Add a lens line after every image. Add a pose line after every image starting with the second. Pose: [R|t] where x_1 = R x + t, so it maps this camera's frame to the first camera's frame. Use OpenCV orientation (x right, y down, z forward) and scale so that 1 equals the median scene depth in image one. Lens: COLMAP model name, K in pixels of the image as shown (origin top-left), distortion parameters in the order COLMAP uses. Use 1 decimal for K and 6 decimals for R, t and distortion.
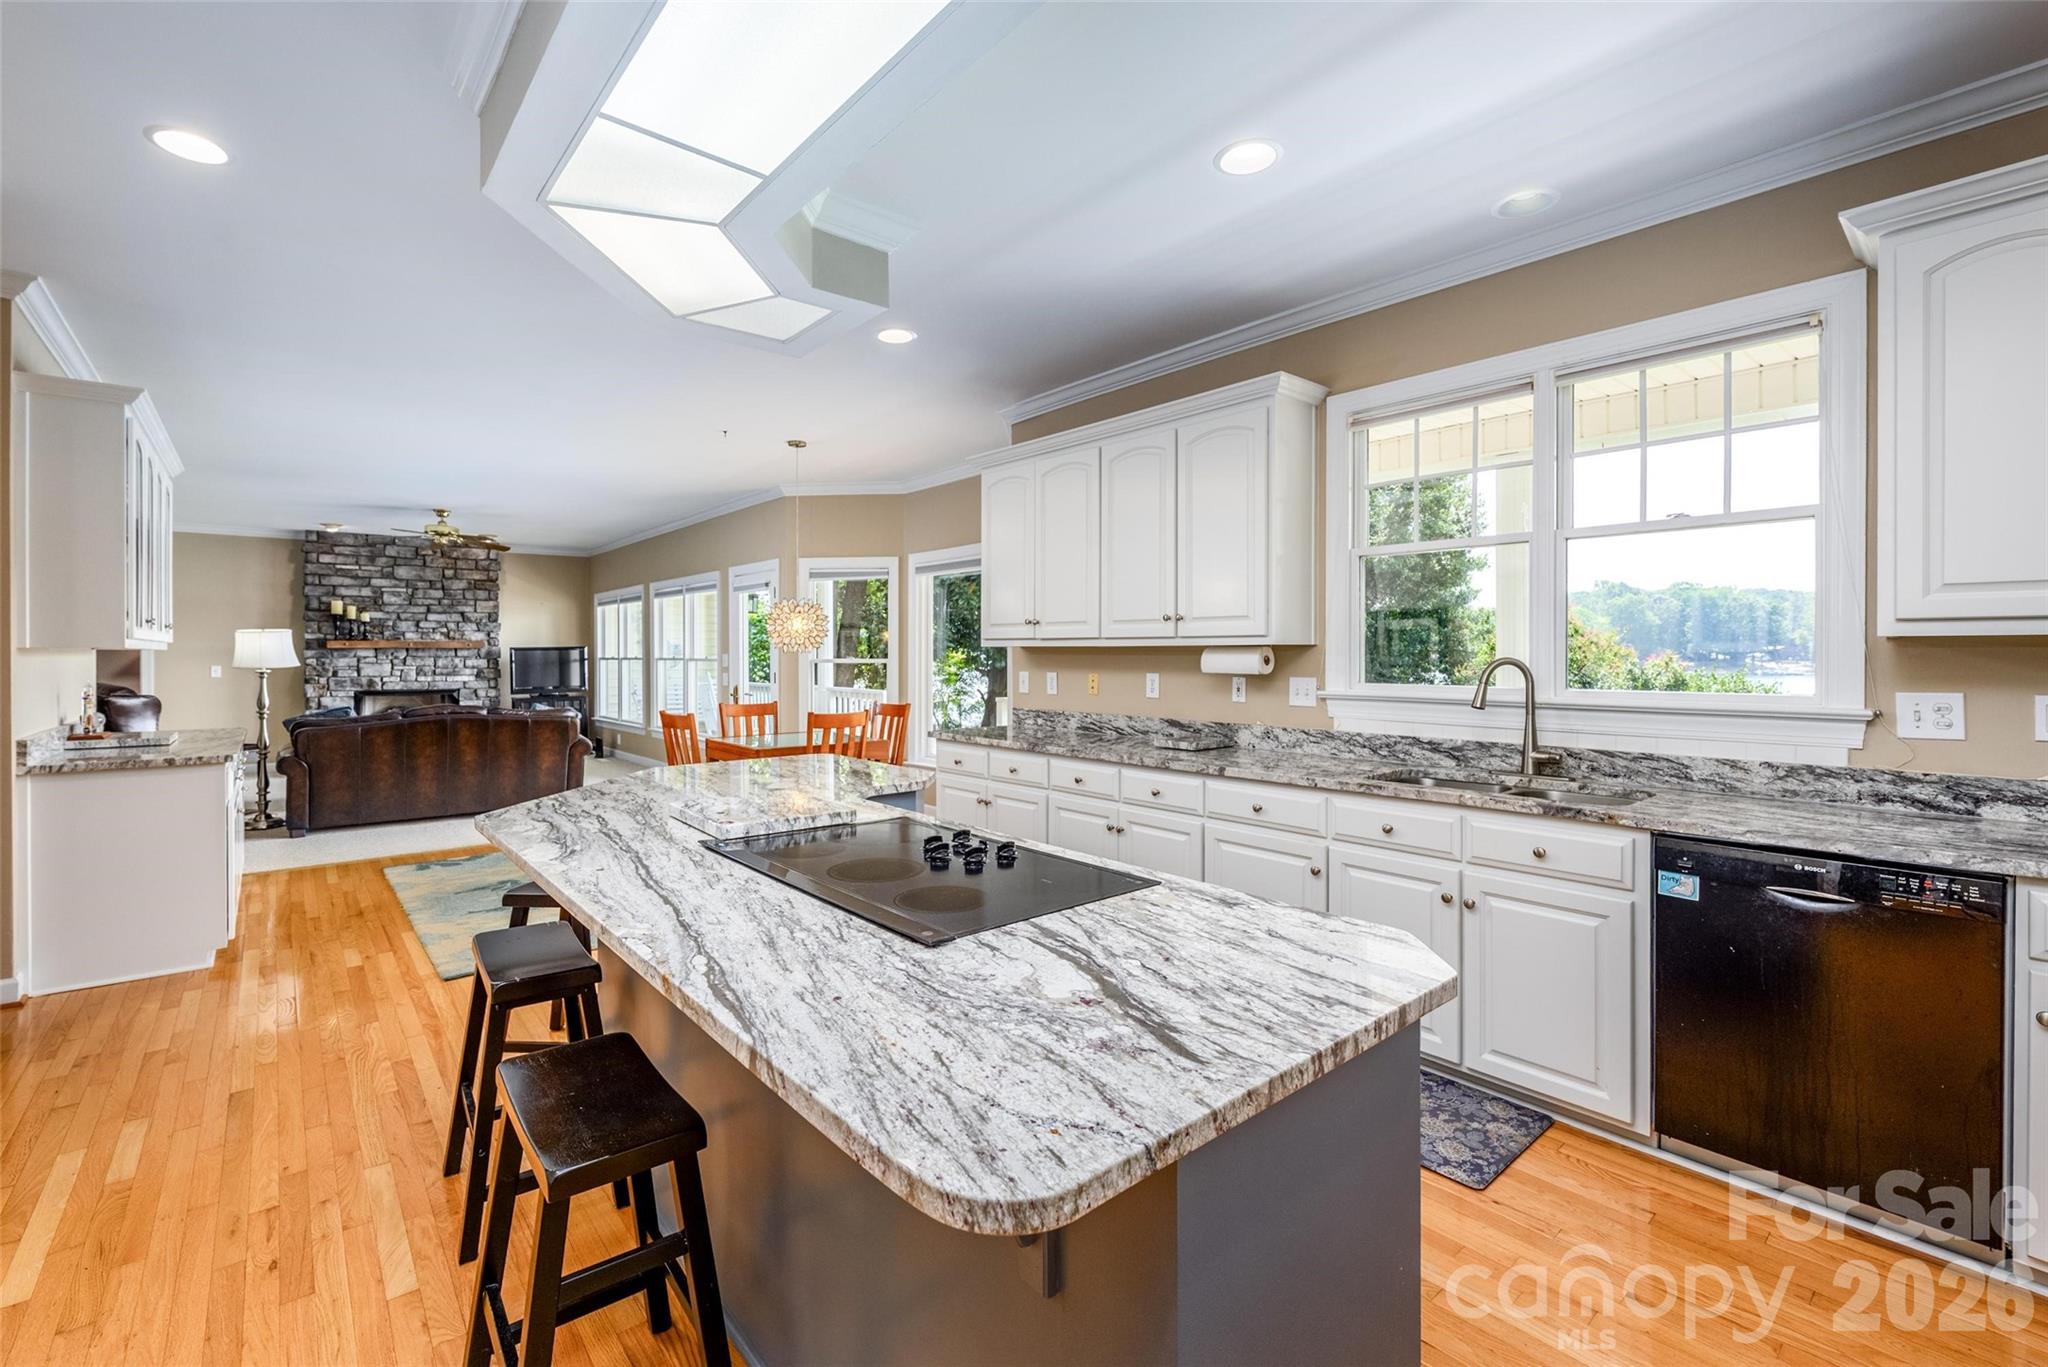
lens RADIAL K [[885.8, 0, 994.9], [0, 885.8, 654.3], [0, 0, 1]] dist [-0.004558, -0.000083]
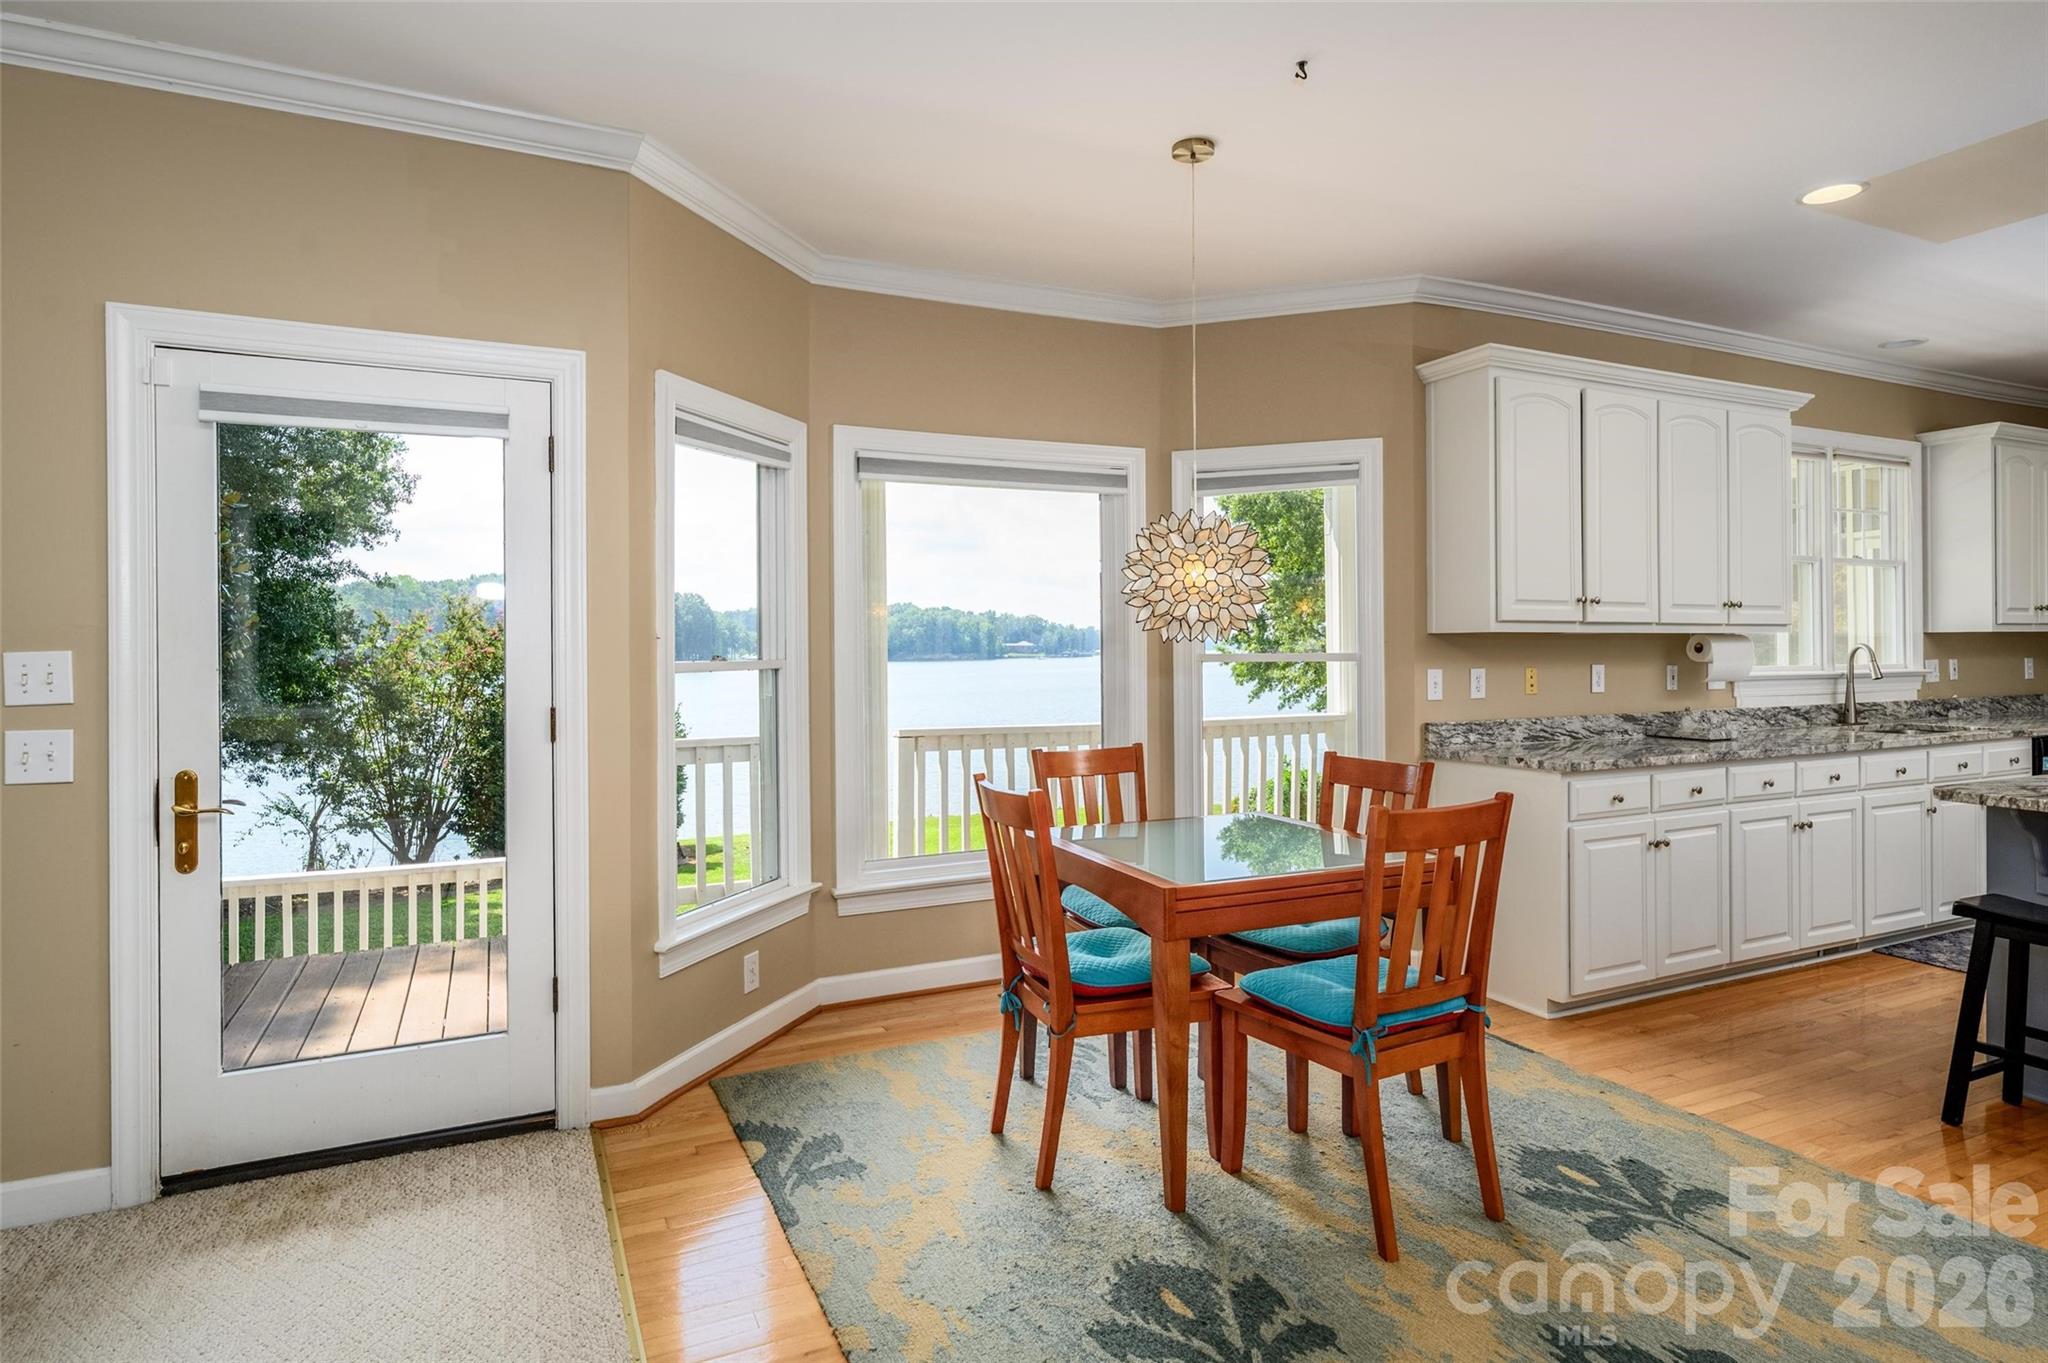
lens RADIAL K [[1110.8, 0, 1042.8], [0, 1110.8, 645.3], [0, 0, 1]] dist [-0.001453, 0.000045]
pose [[0.230893, 0.002332, 0.972976, -1.203379], [0.007257, 0.999965, -0.004119, 0.003589], [-0.972952, 0.008012, 0.230868, 1.510945]]
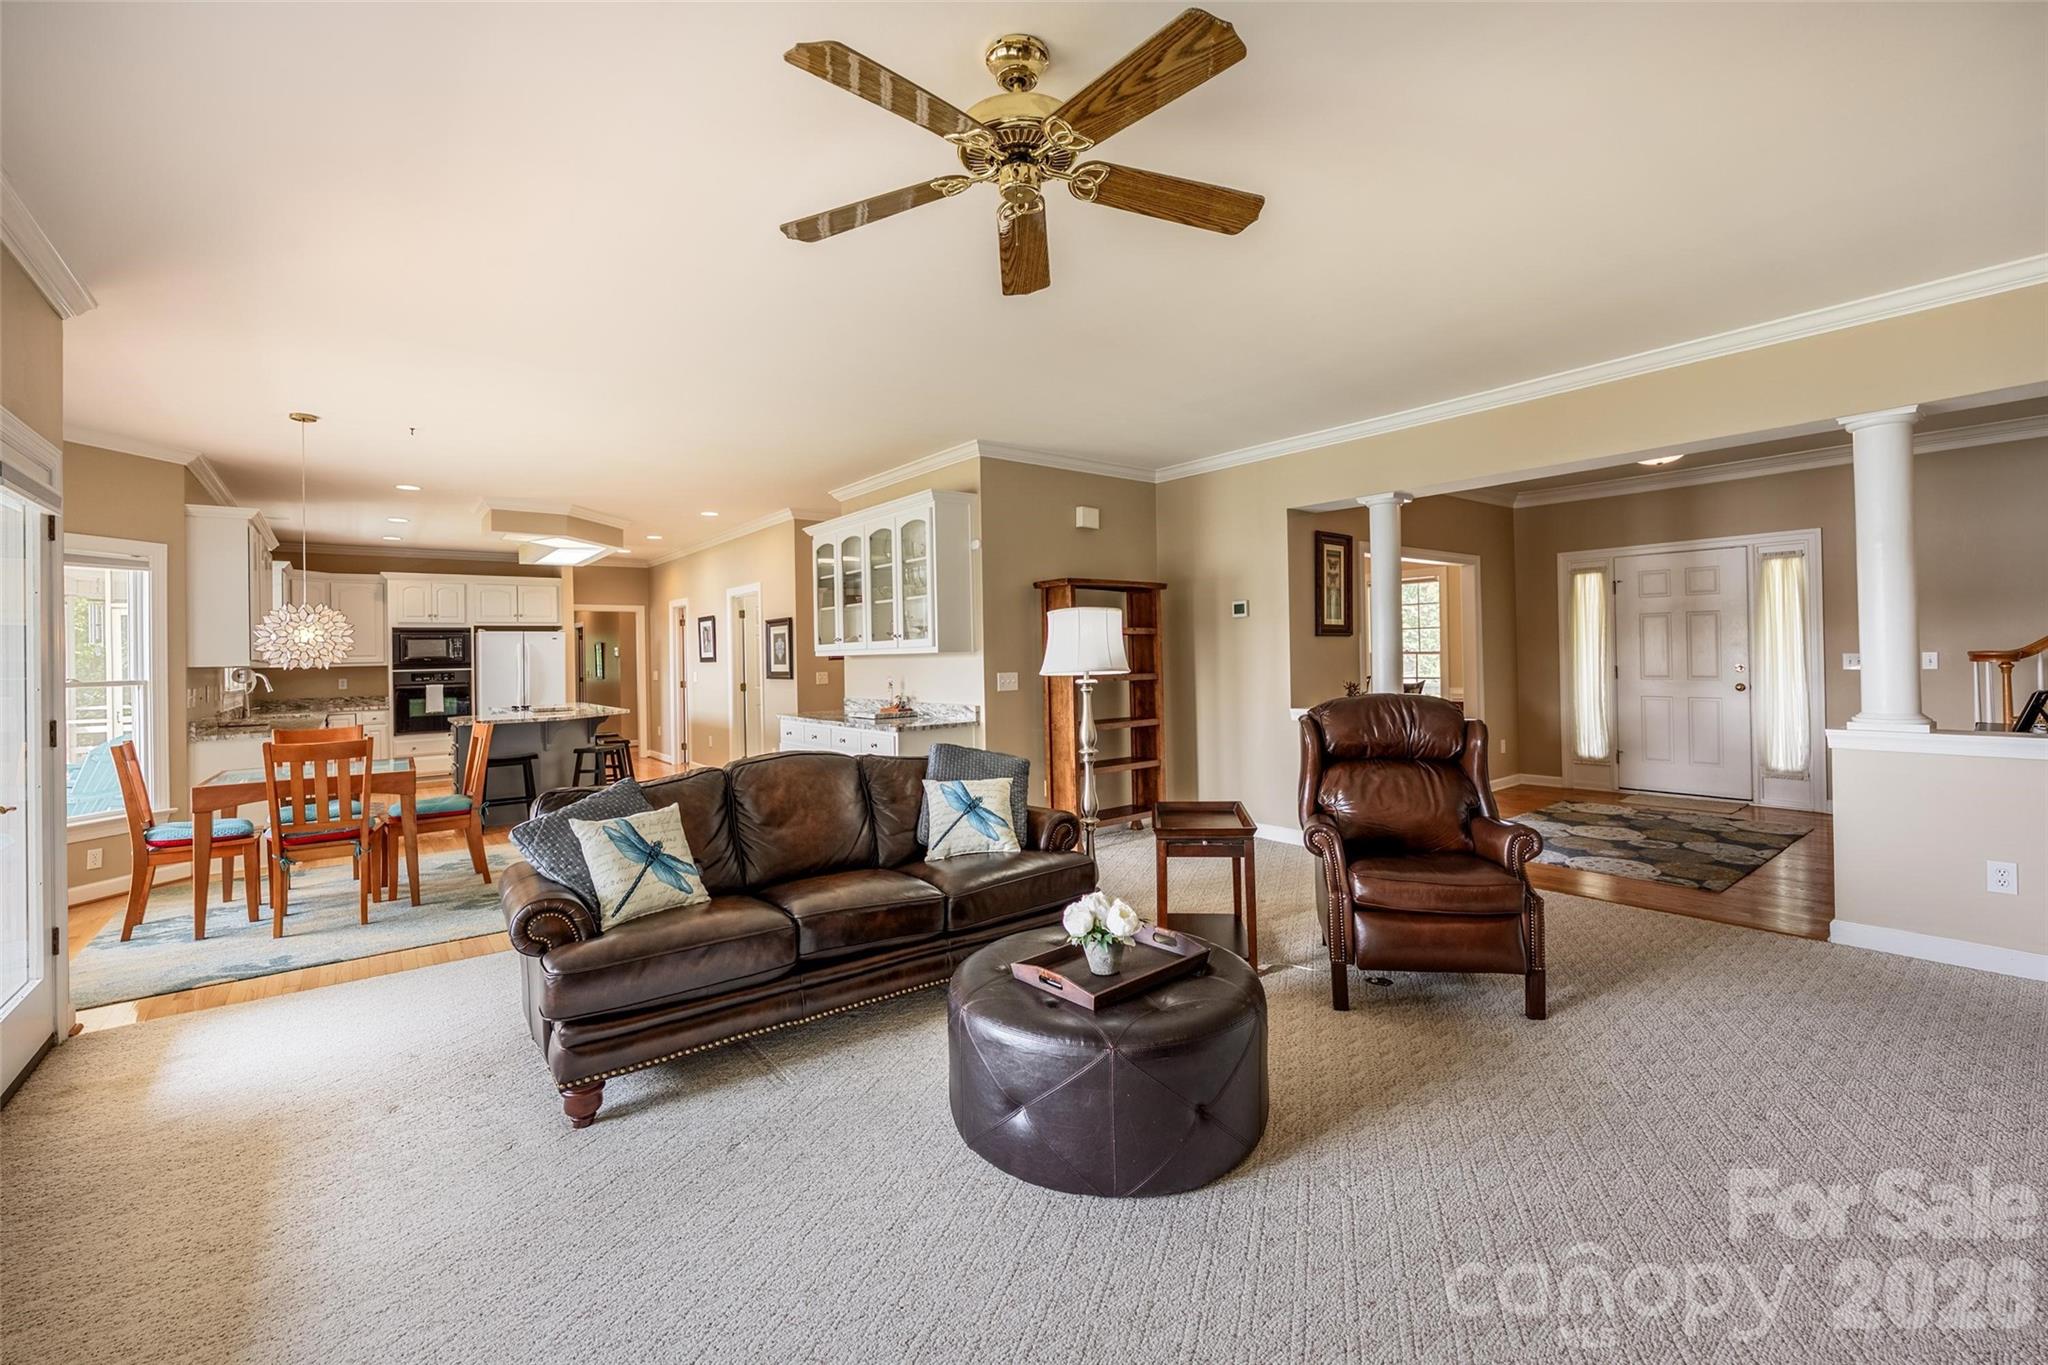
lens RADIAL K [[845.9, 0, 1031.4], [0, 845.9, 684.6], [0, 0, 1]] dist [-0.001445, -0.000078]
pose [[-0.999687, 0.023424, 0.008766, -1.442947], [0.023729, 0.999051, 0.036511, -0.000873], [-0.007902, 0.036708, -0.999295, 2.833745]]
